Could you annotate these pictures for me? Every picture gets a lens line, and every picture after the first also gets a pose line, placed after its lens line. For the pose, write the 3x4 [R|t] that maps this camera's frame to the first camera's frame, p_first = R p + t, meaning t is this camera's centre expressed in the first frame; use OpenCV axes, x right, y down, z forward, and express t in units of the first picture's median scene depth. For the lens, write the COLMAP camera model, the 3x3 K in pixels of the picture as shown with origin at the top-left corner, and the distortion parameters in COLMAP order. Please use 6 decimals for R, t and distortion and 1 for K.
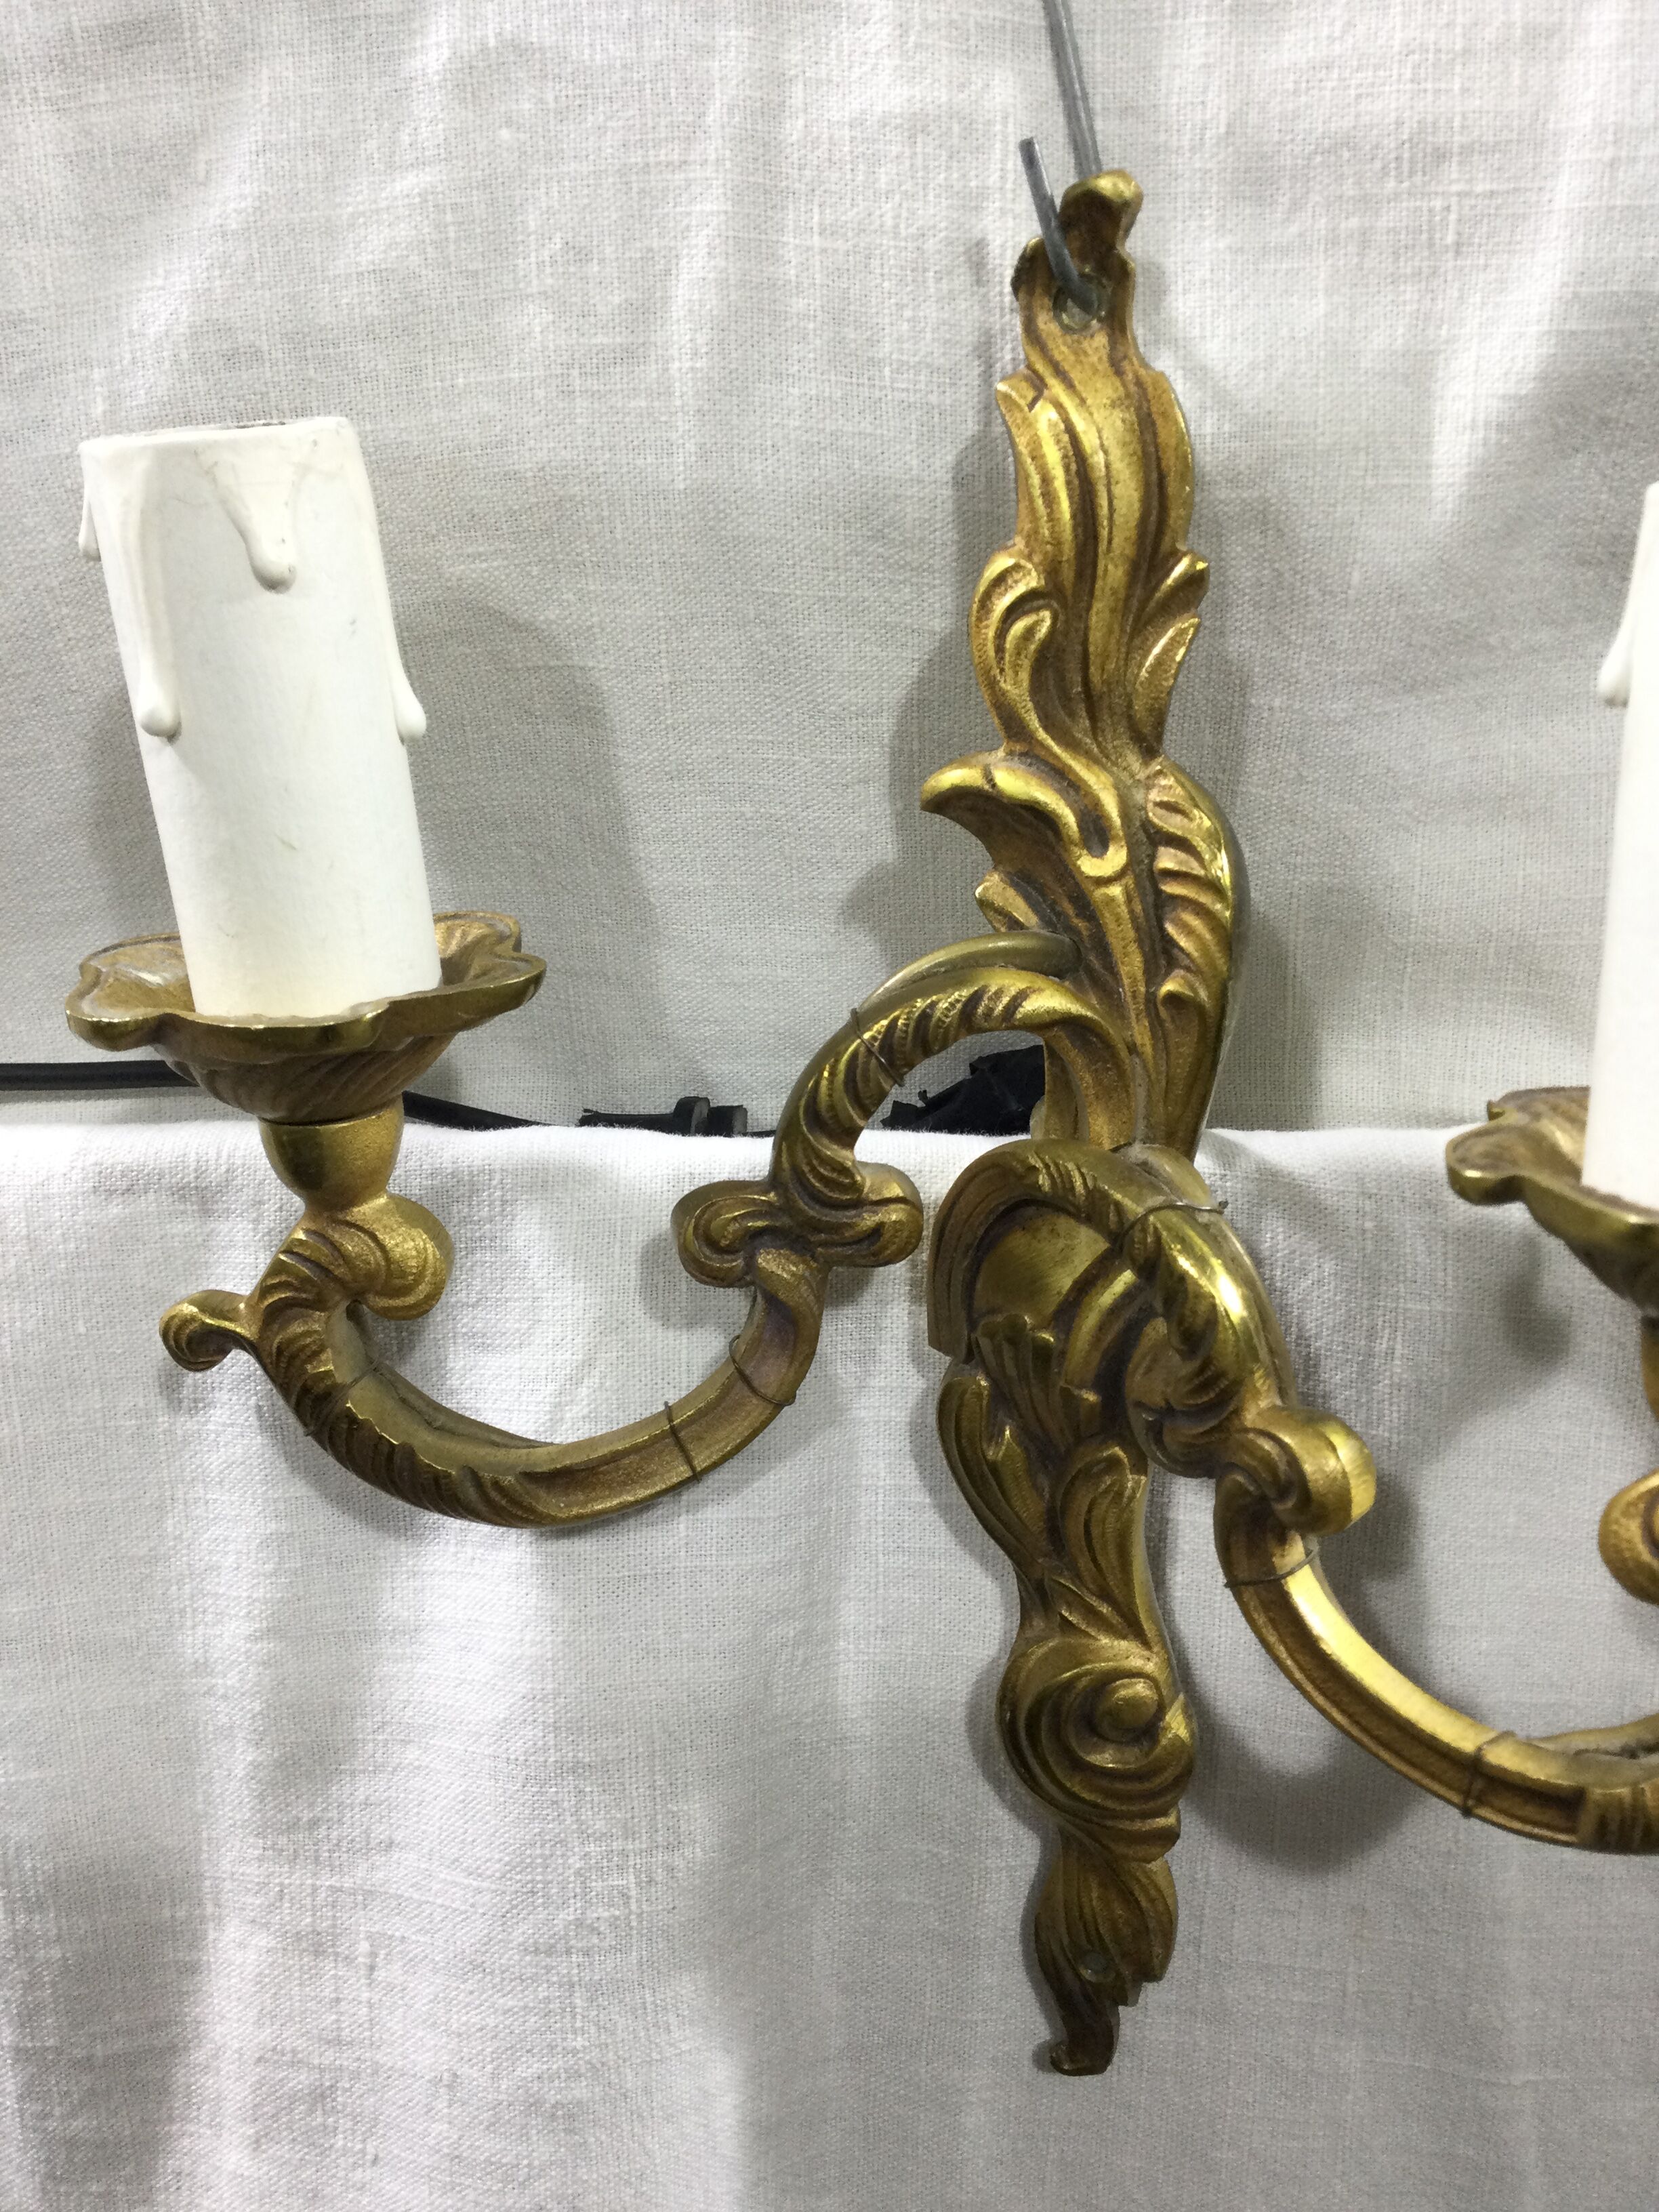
lens RADIAL K [[2004.1, 0, 858.3], [0, 2004.1, 1109.7], [0, 0, 1]] dist [0.130090, -0.284156]
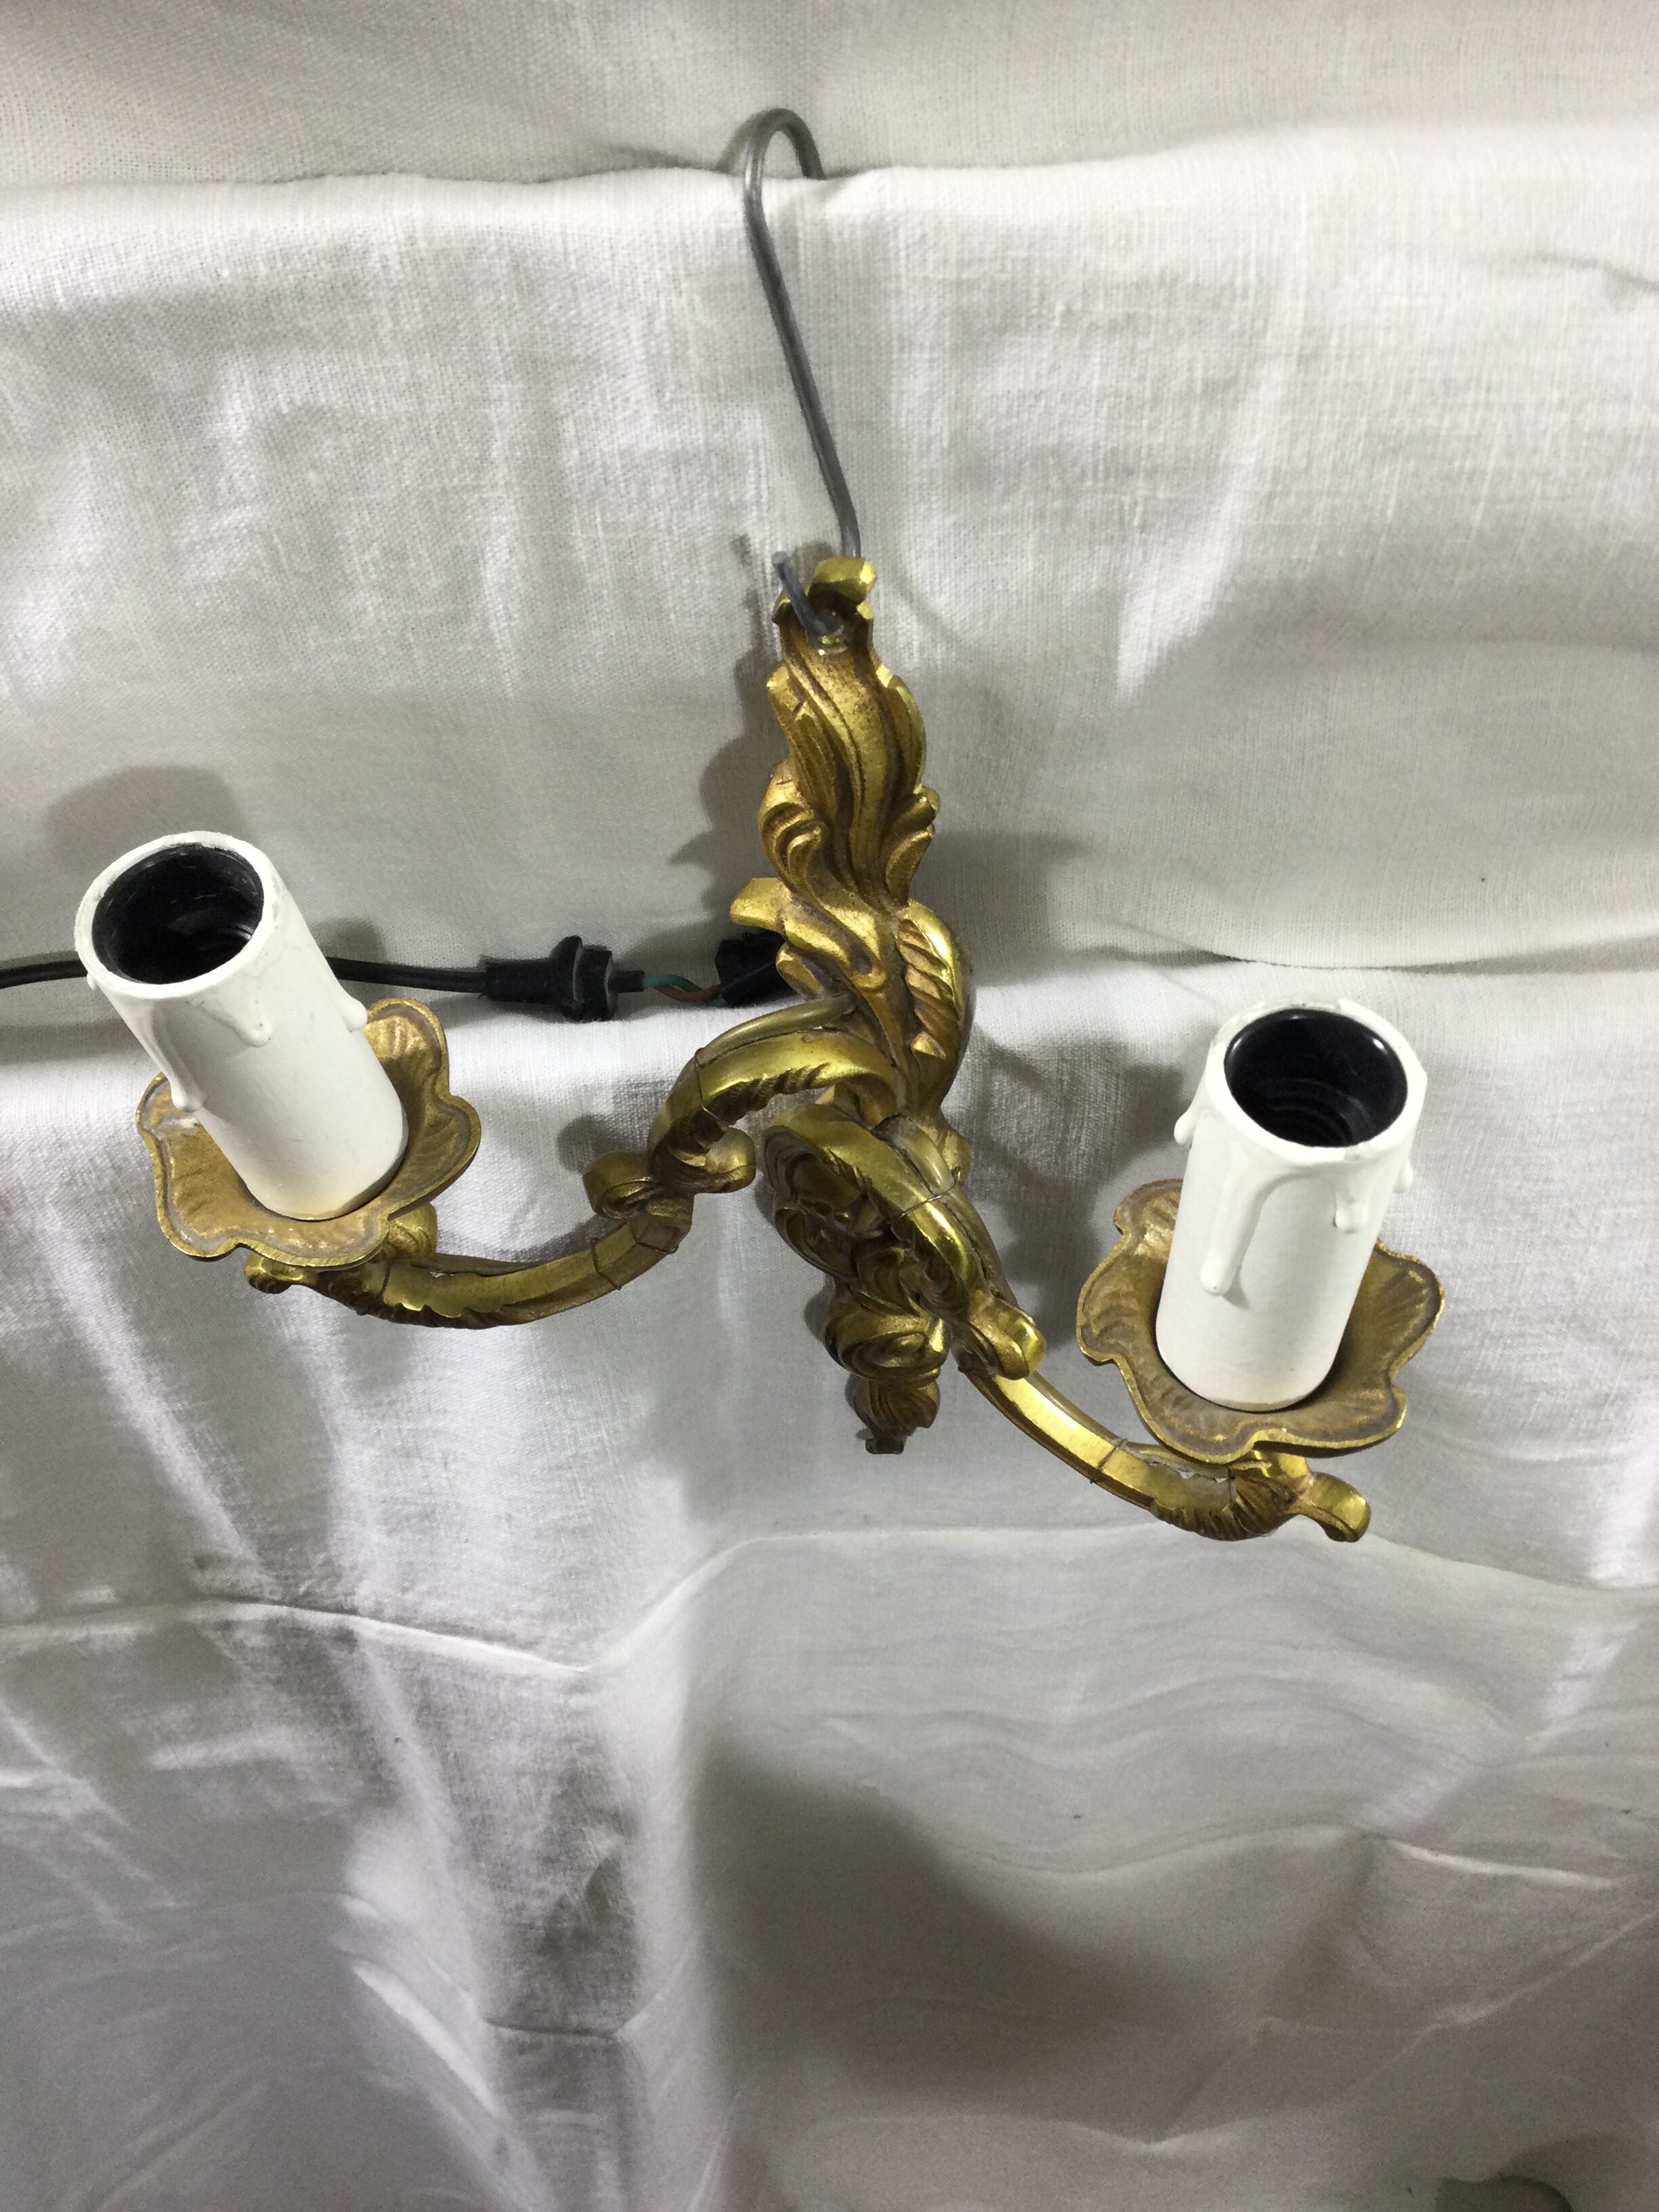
lens RADIAL K [[1974.2, 0, 866.2], [0, 1974.2, 1104.7], [0, 0, 1]] dist [0.124687, -0.262422]
pose [[0.994841, -0.088408, 0.049752, 0.044158], [0.039031, 0.786246, 0.616679, -0.862515], [-0.093636, -0.611556, 0.785641, -0.108371]]
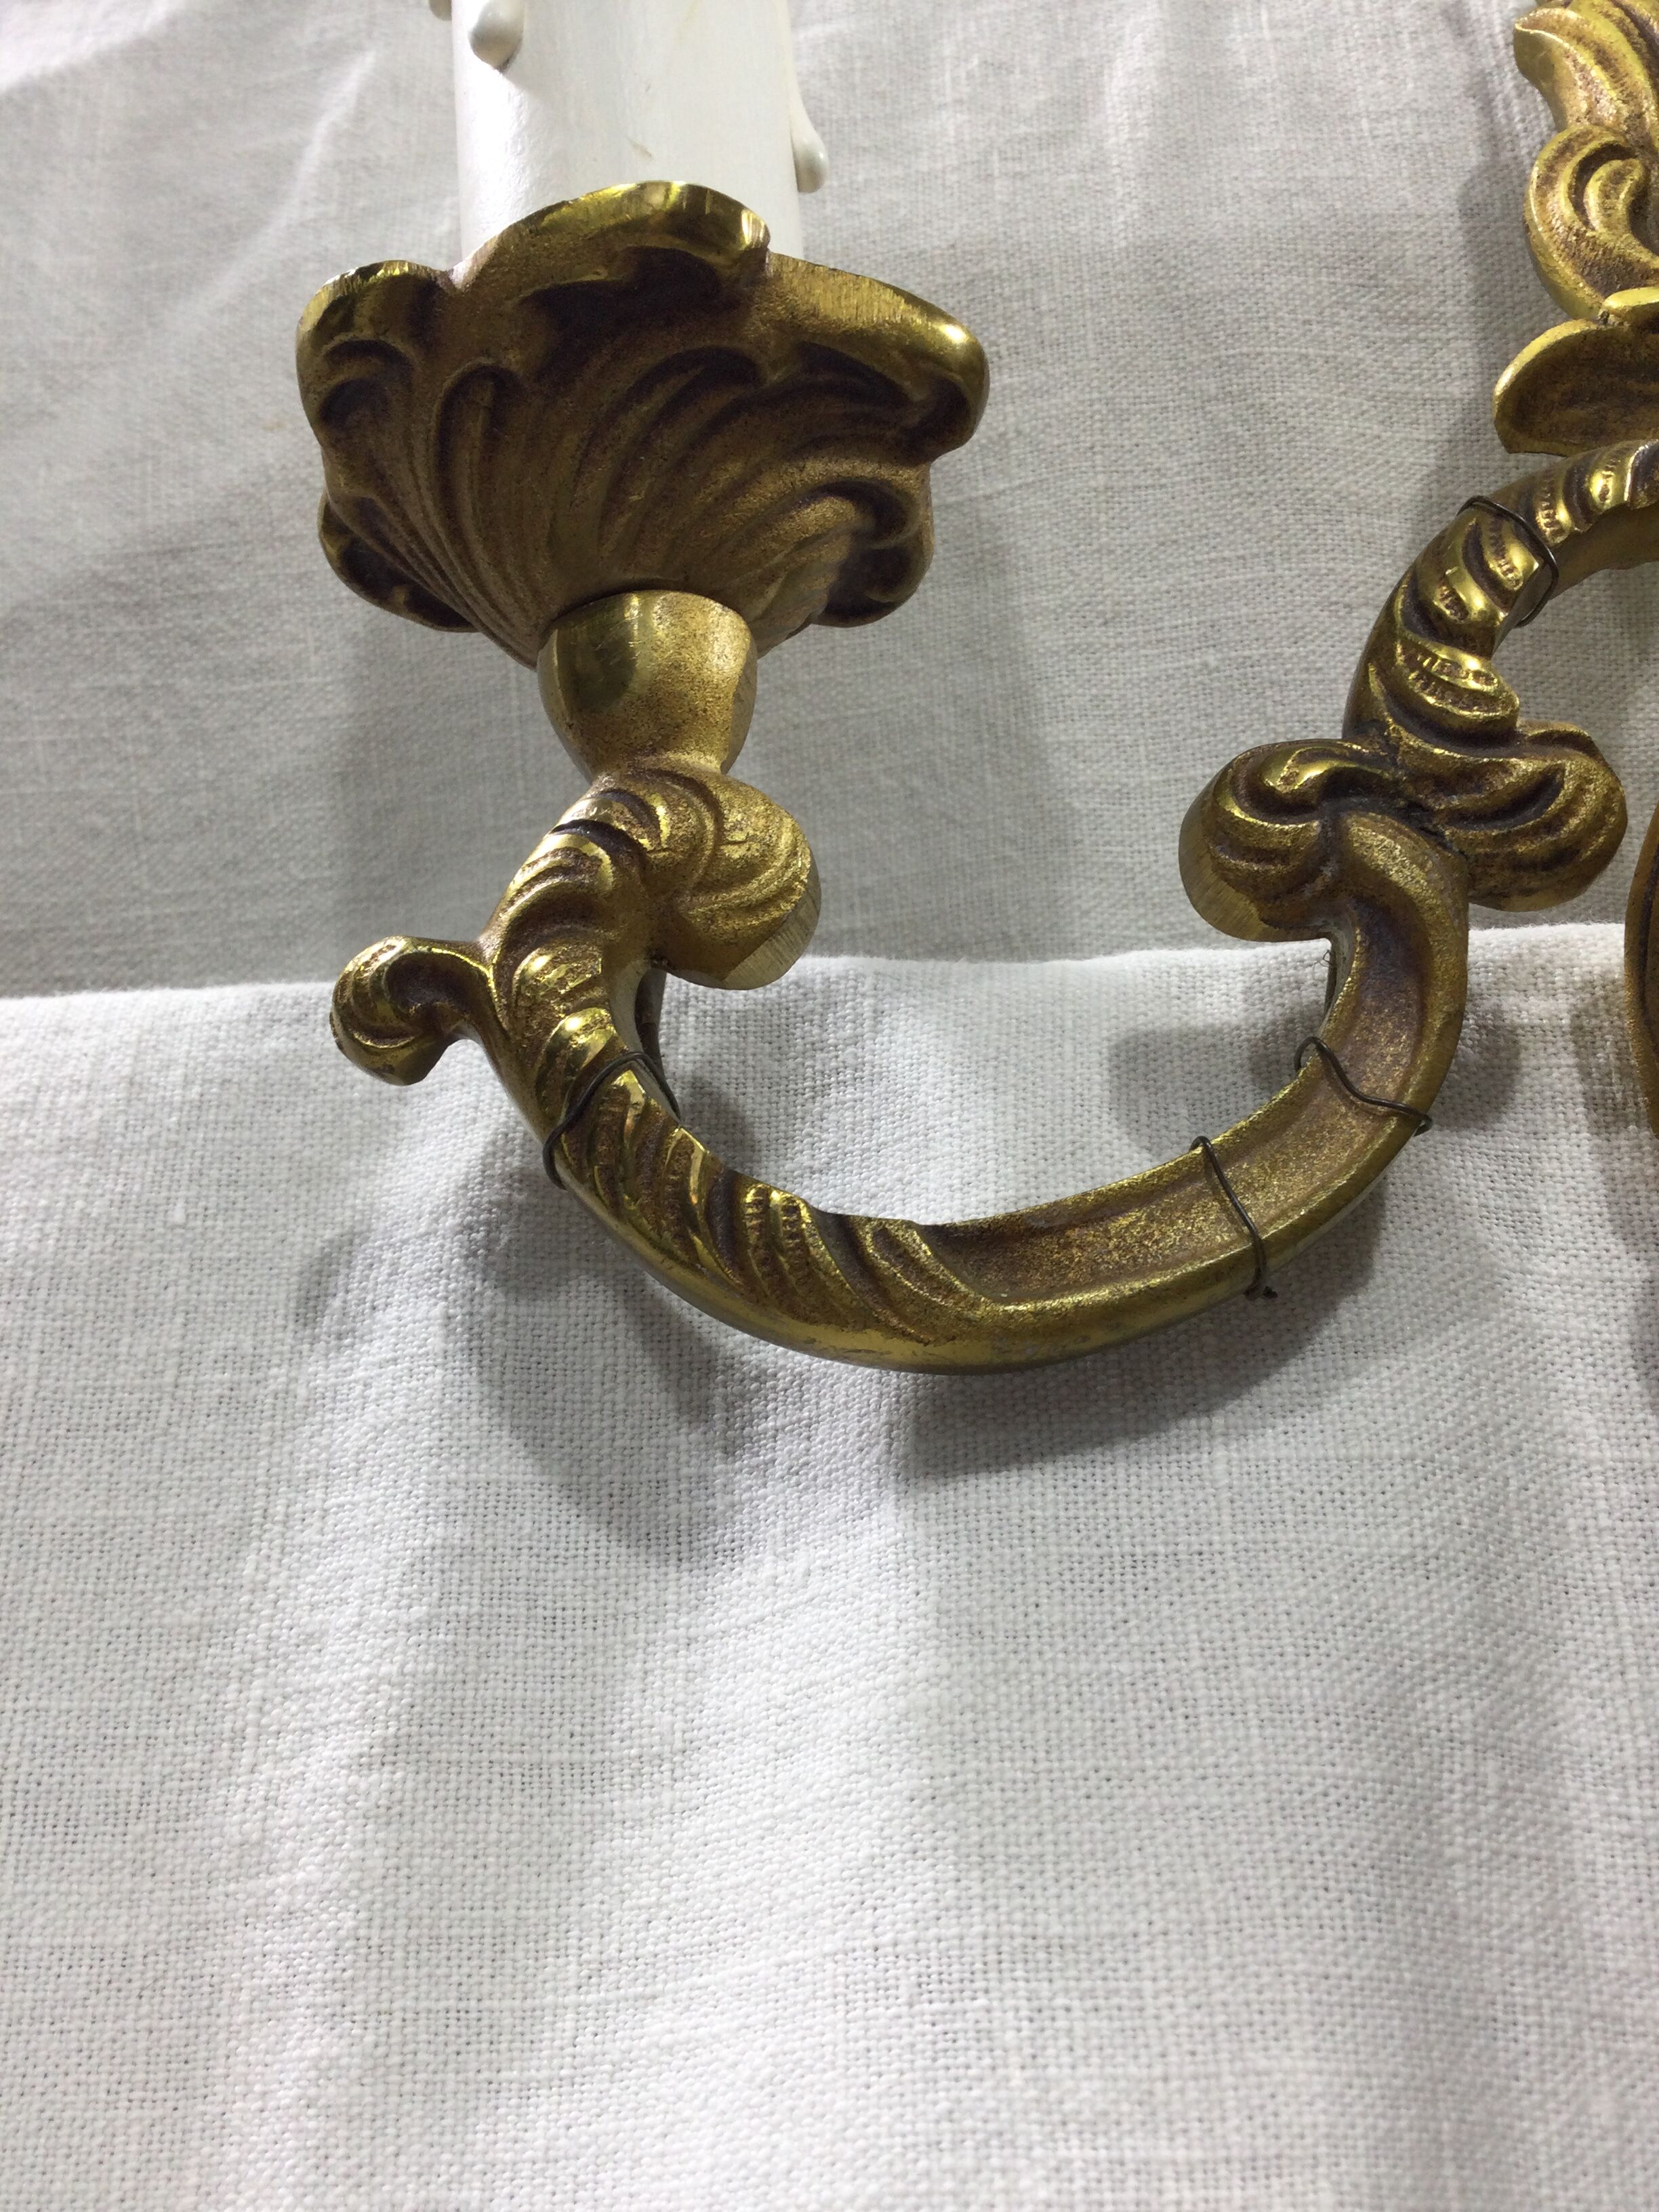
lens RADIAL K [[2060.7, 0, 829.5], [0, 2060.7, 1106.0], [0, 0, 1]] dist [0.101455, -0.246004]
pose [[0.994392, -0.042521, -0.096833, -0.141952], [-0.028212, 0.775784, -0.630368, 0.508895], [0.101925, 0.629564, 0.770234, 0.573431]]
